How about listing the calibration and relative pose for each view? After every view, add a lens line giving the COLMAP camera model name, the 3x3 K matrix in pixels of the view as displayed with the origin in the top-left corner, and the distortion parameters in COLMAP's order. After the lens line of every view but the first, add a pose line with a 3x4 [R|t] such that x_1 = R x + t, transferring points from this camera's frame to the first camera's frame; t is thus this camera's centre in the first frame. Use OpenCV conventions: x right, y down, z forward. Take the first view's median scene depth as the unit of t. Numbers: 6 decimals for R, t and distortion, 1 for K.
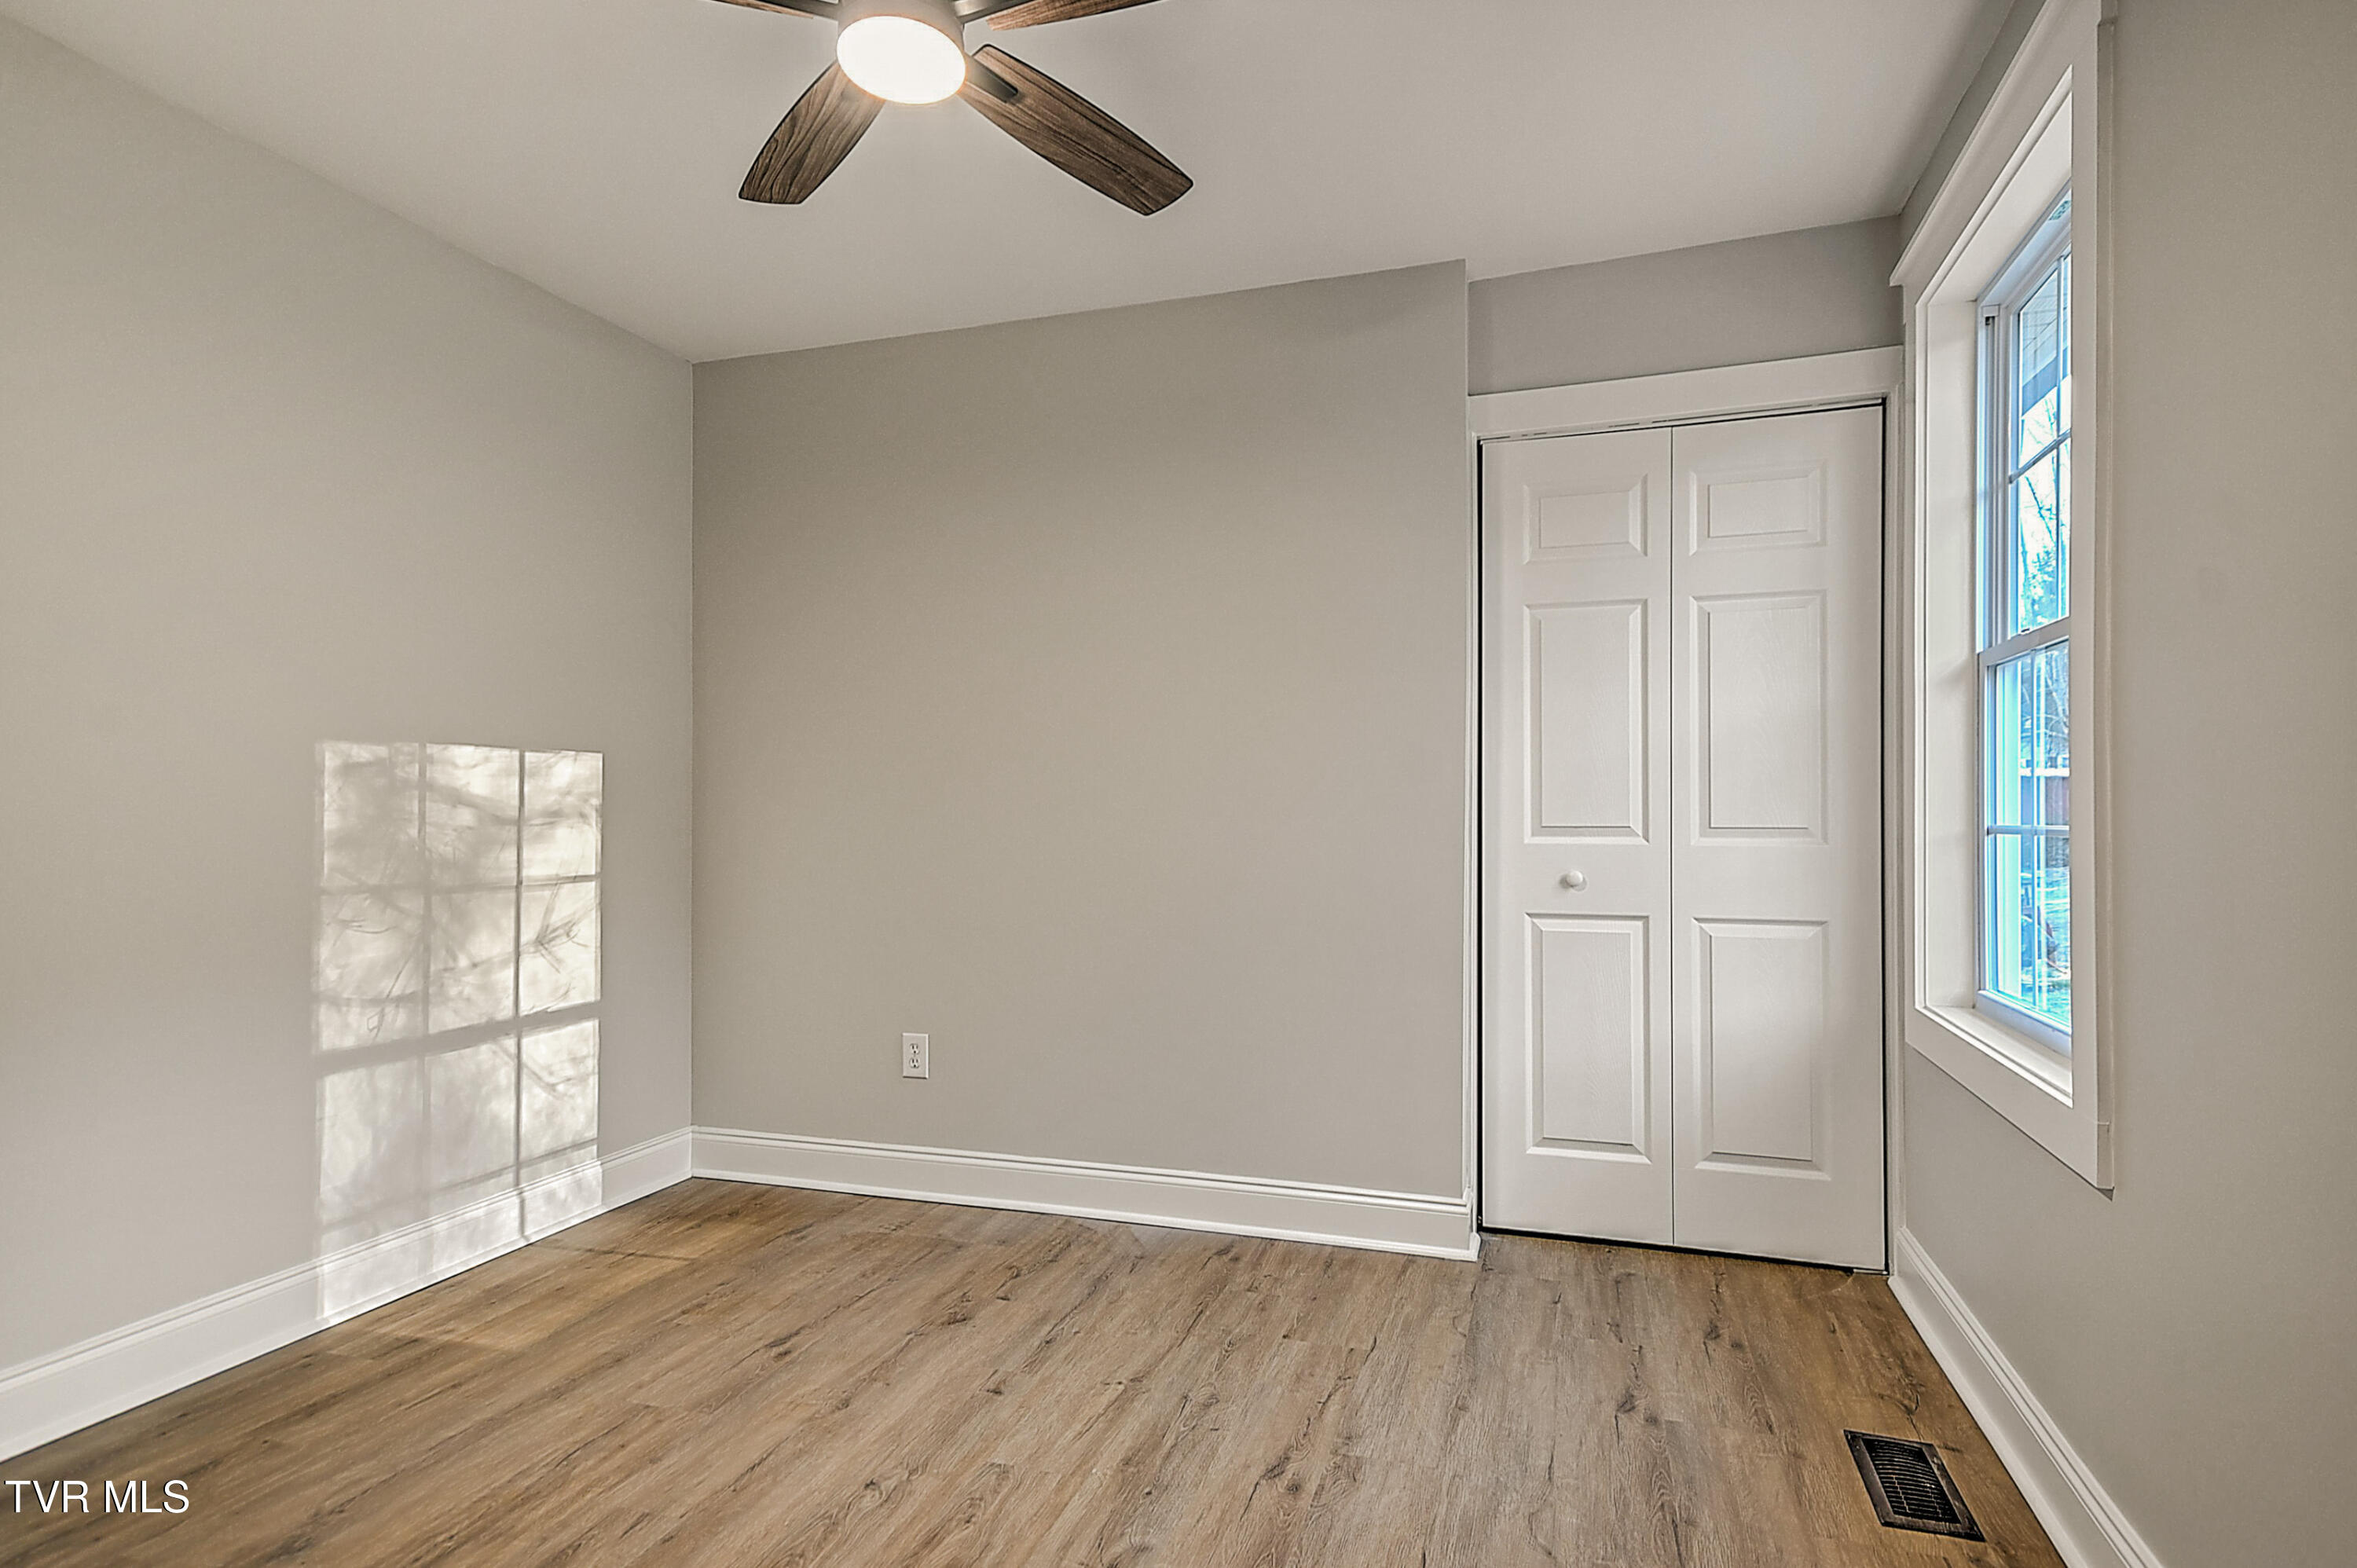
lens RADIAL K [[1237.3, 0, 1178.5], [0, 1237.3, 784.0], [0, 0, 1]] dist [0.026349, 0.000576]
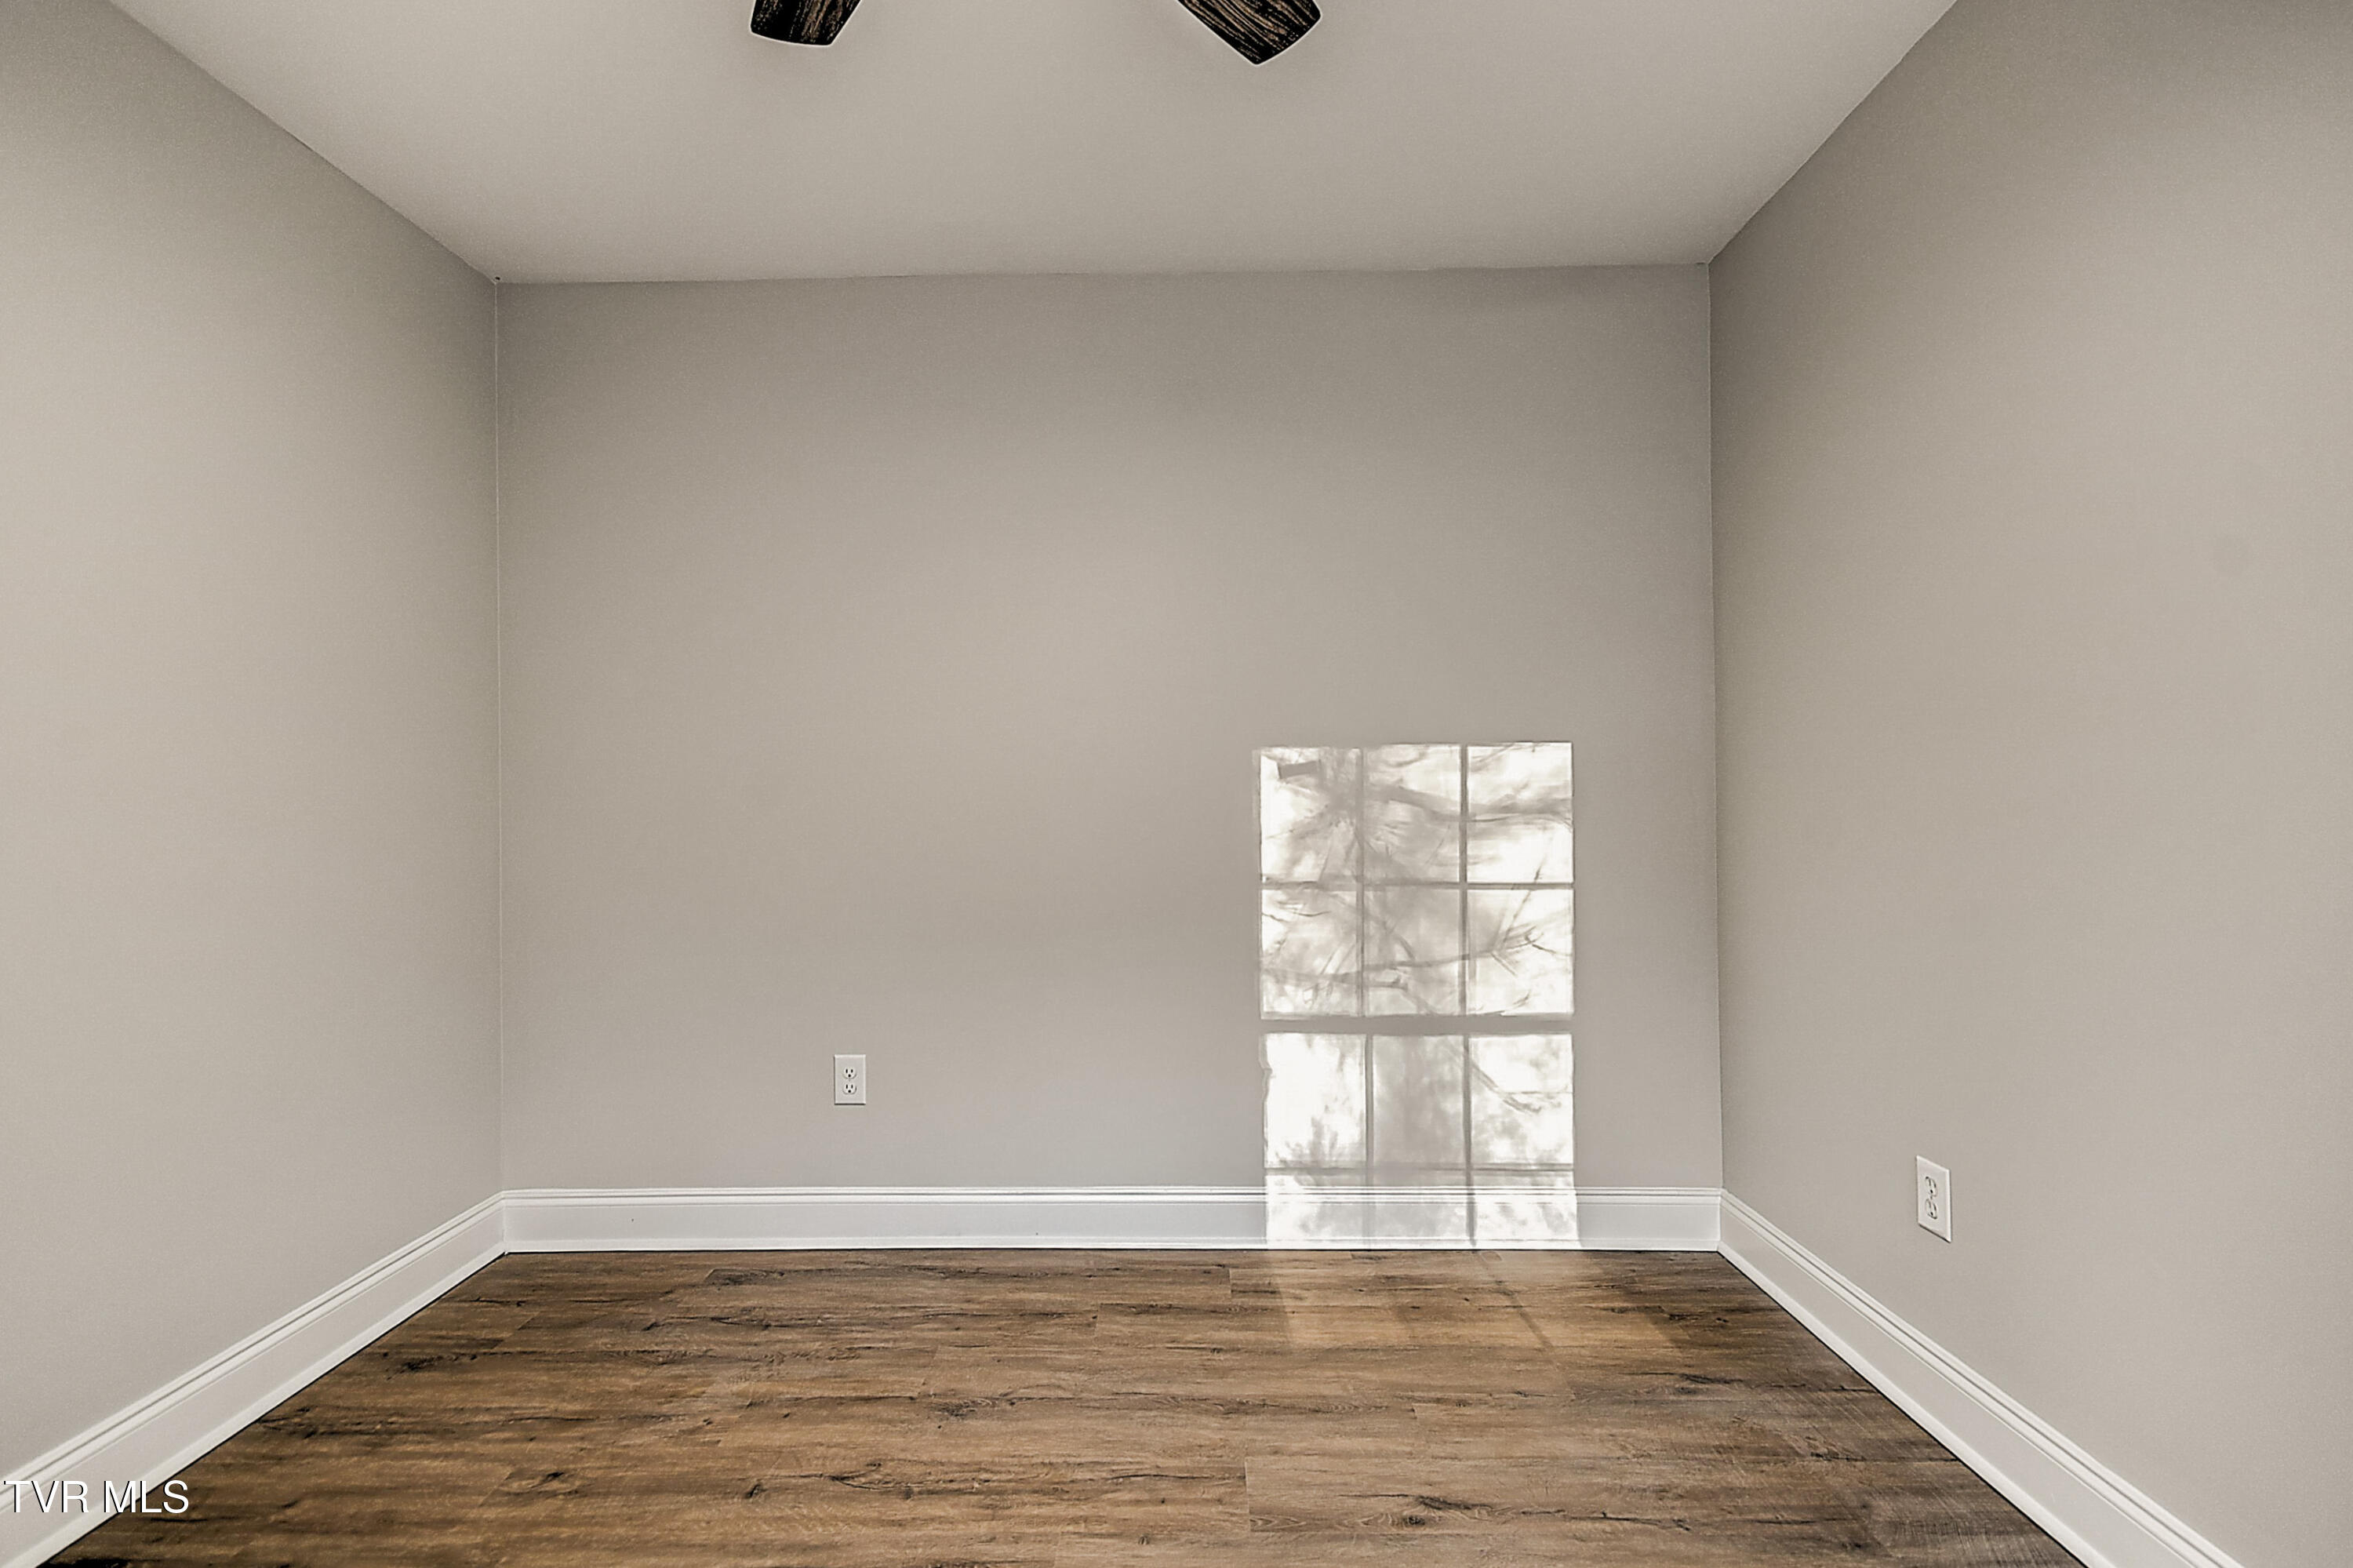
lens RADIAL K [[1071.3, 0, 1170.9], [0, 1071.3, 794.7], [0, 0, 1]] dist [0.007717, -0.000037]
pose [[0.297715, -0.008520, -0.954617, 0.216978], [0.024766, 0.999693, -0.001199, 0.007511], [0.954334, -0.023285, 0.297834, 0.537977]]
